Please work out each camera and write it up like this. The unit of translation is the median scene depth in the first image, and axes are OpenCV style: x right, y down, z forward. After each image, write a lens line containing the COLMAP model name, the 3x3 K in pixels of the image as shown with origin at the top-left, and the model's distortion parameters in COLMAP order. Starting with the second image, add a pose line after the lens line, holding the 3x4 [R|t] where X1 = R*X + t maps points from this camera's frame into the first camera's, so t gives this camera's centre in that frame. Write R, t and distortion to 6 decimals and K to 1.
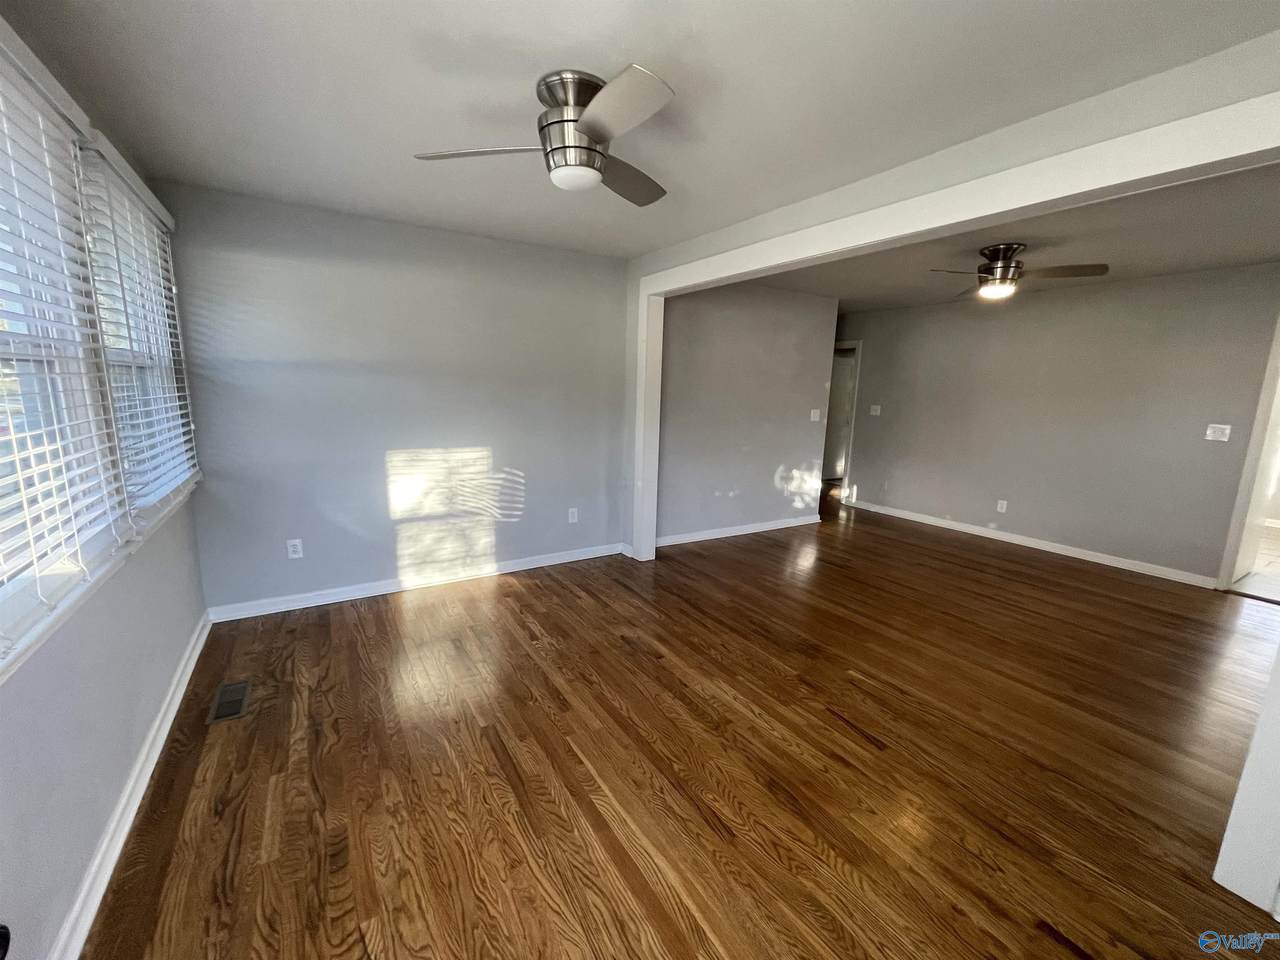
lens RADIAL K [[512.7, 0, 640.8], [0, 512.7, 479.8], [0, 0, 1]] dist [-0.000926, -0.000640]
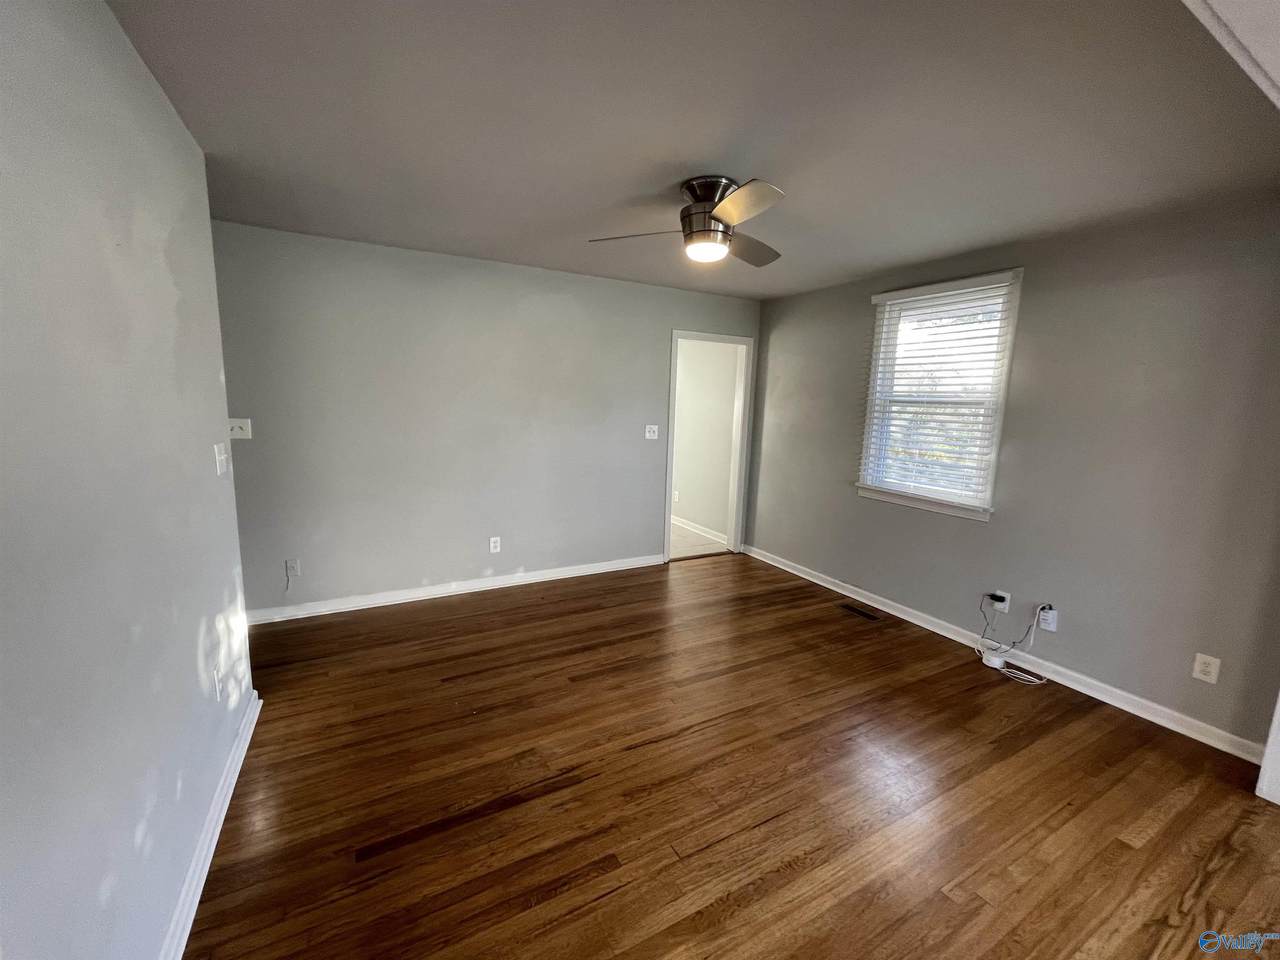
lens RADIAL K [[512.7, 0, 638.8], [0, 512.7, 475.6], [0, 0, 1]] dist [-0.000926, -0.000640]
pose [[0.069653, -0.165992, 0.983664, -0.038828], [0.150992, 0.976453, 0.154084, -0.317094], [-0.986078, 0.137793, 0.093077, 1.652025]]
